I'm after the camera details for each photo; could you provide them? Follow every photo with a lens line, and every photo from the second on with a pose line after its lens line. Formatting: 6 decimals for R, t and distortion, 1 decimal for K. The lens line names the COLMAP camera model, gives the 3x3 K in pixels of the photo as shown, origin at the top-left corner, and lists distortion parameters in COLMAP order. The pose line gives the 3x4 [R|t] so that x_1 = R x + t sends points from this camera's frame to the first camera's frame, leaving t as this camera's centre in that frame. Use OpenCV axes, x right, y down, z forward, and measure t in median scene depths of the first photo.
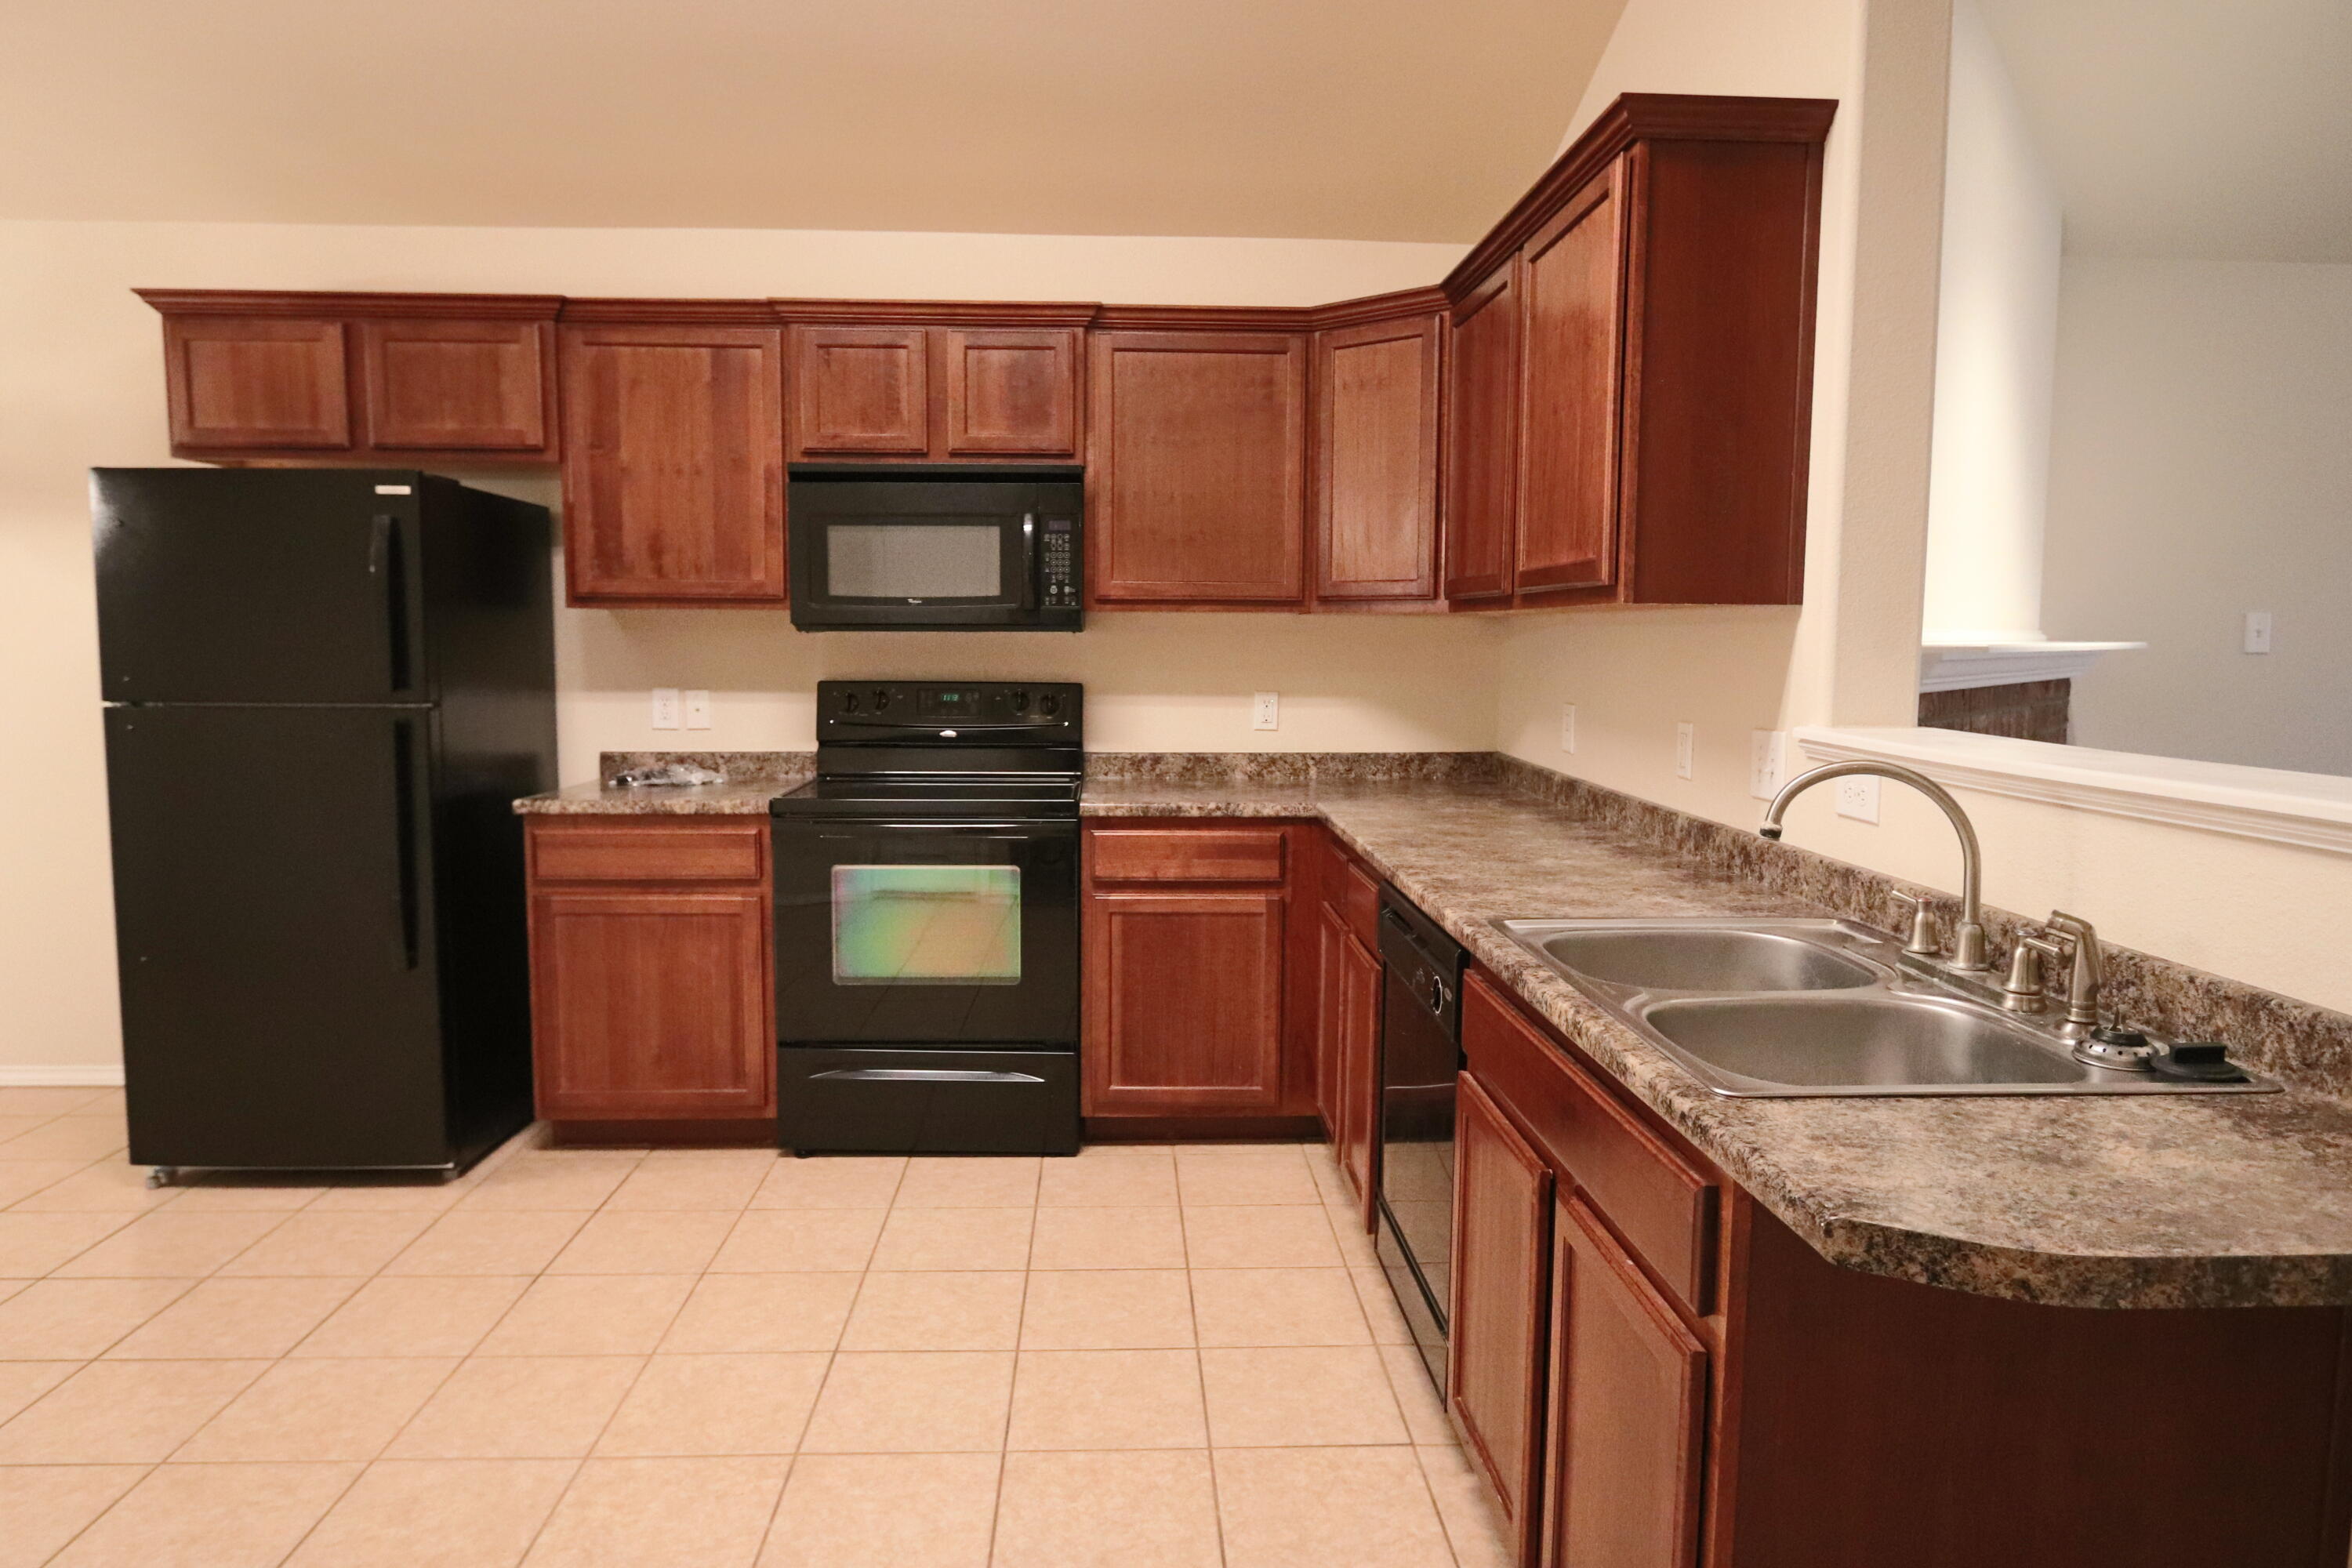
lens RADIAL K [[1435.8, 0, 1176.0], [0, 1435.8, 784.0], [0, 0, 1]] dist [-0.002586, -0.002775]
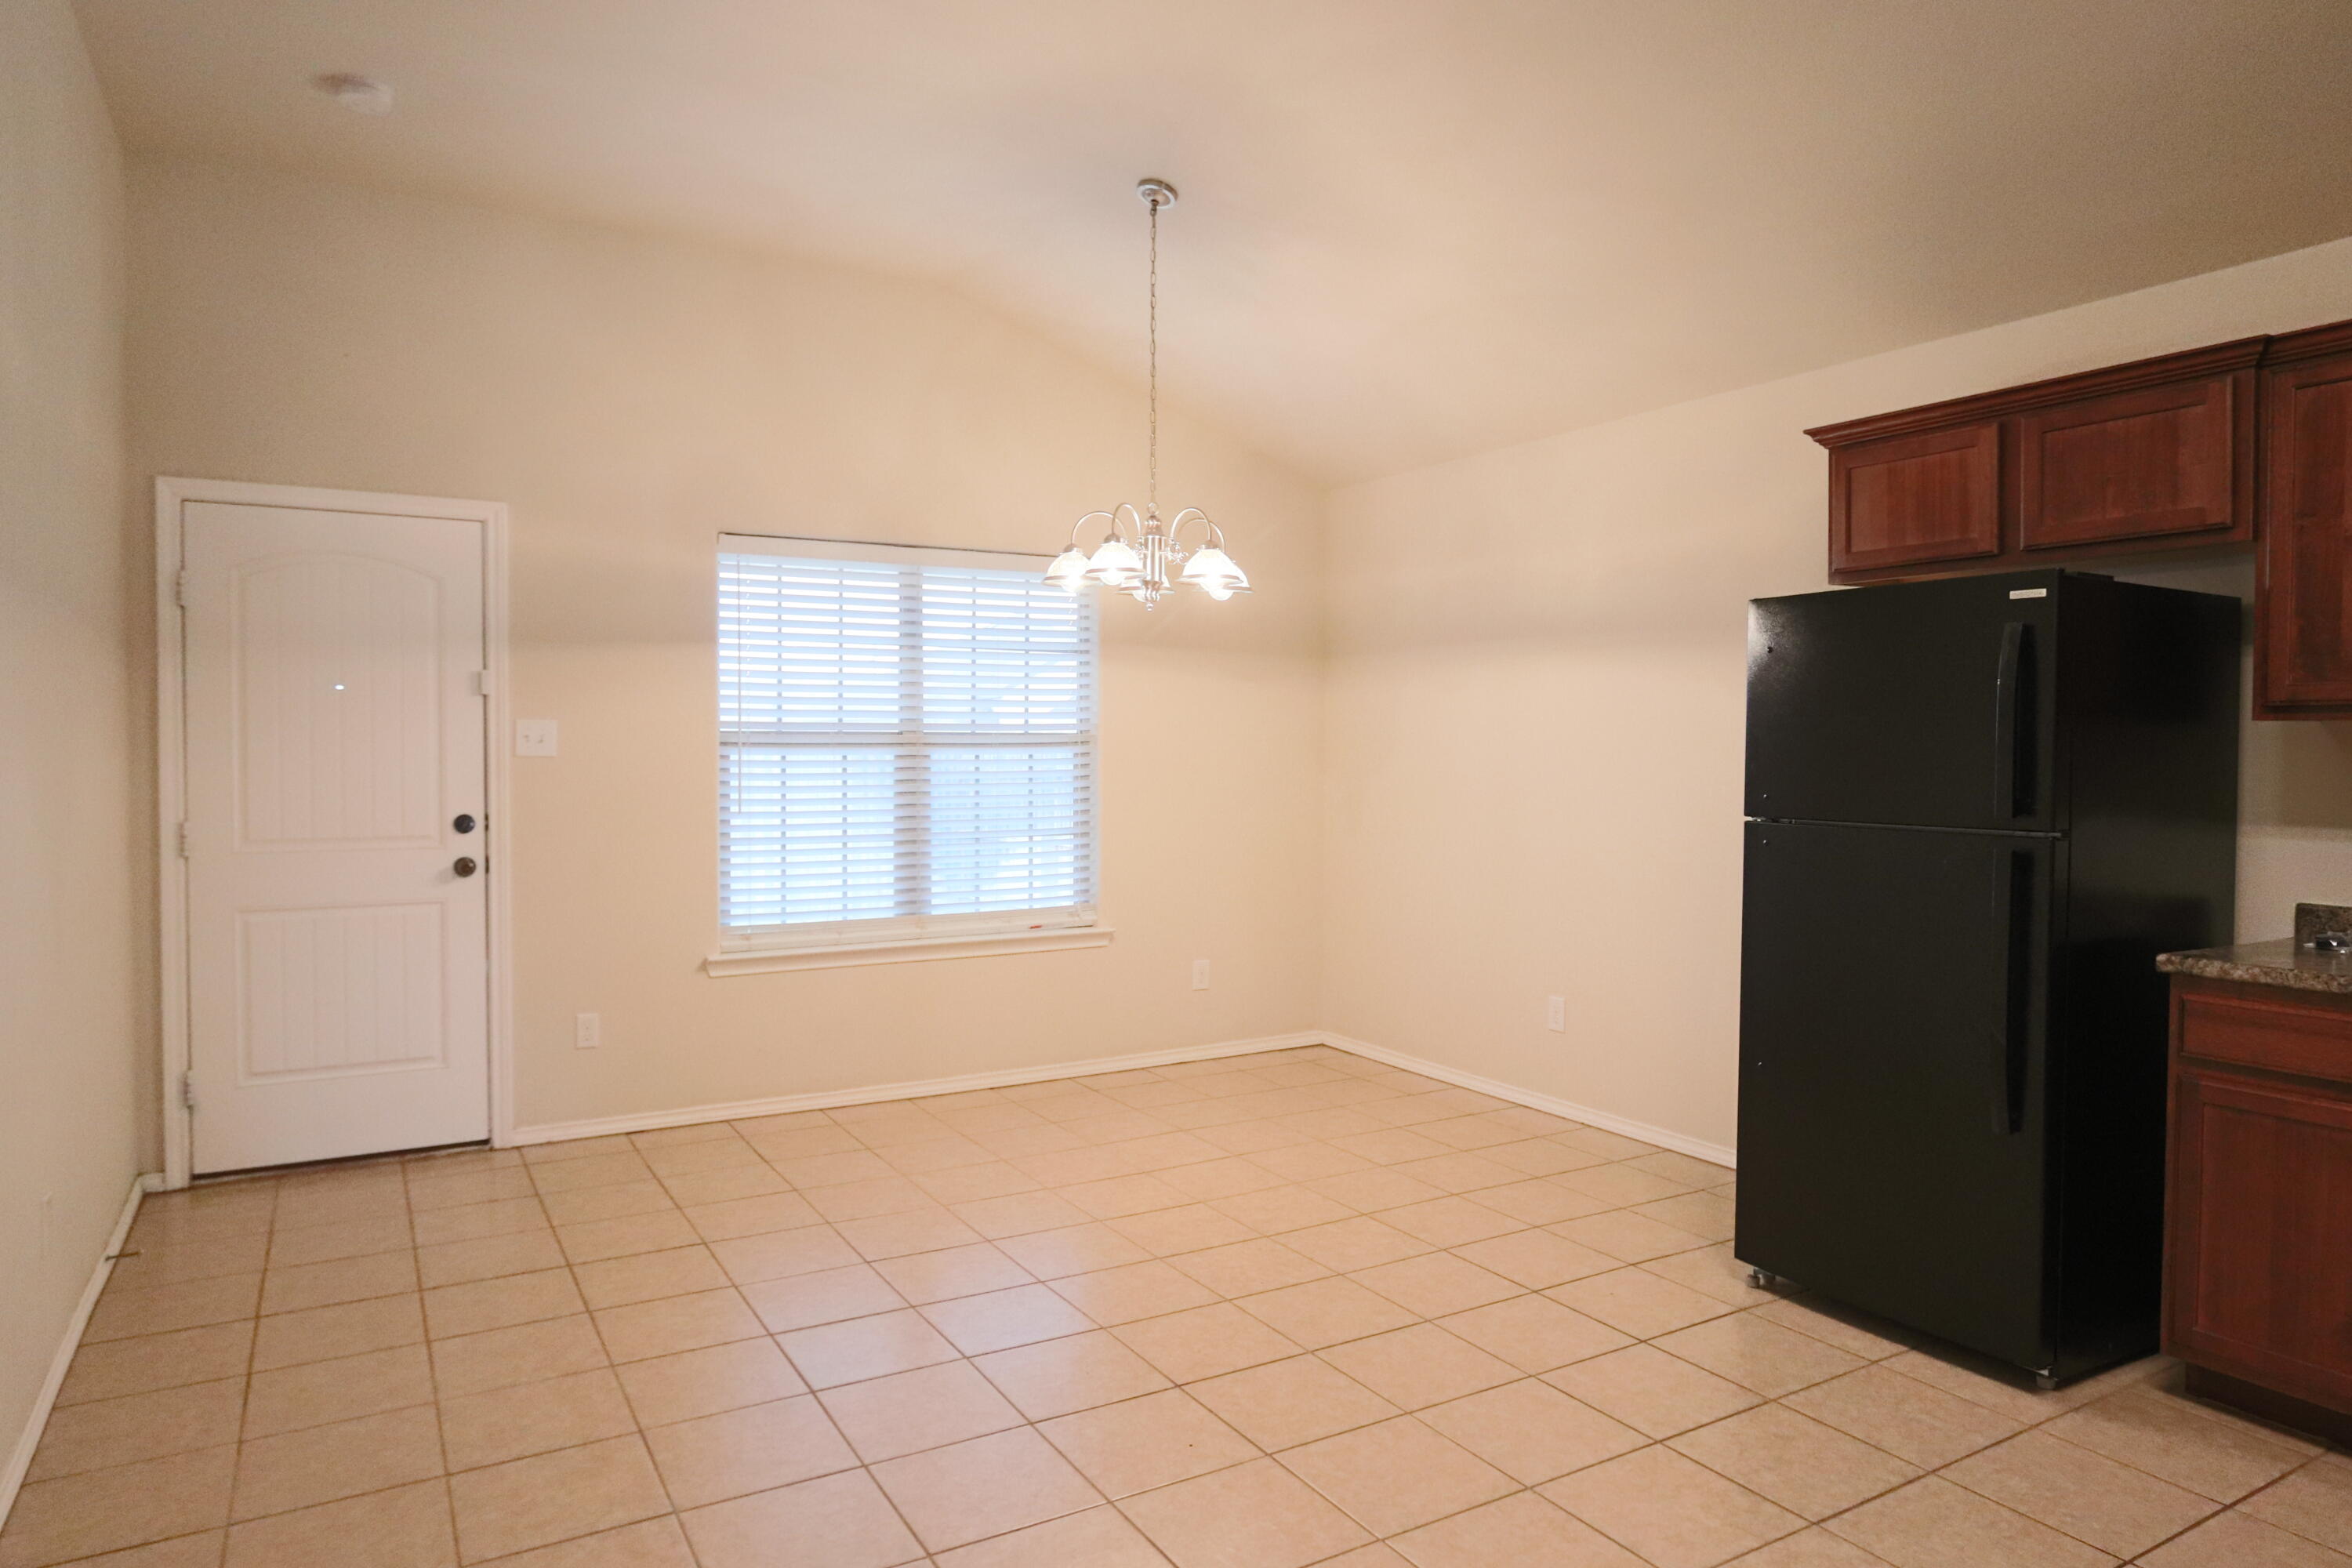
lens RADIAL K [[1435.8, 0, 1176.0], [0, 1435.8, 784.0], [0, 0, 1]] dist [-0.002586, -0.002775]
pose [[0.467102, 0.018112, -0.884018, 0.000040], [-0.088795, 0.995697, -0.026518, -0.013920], [0.879734, 0.090883, 0.466700, 0.111114]]
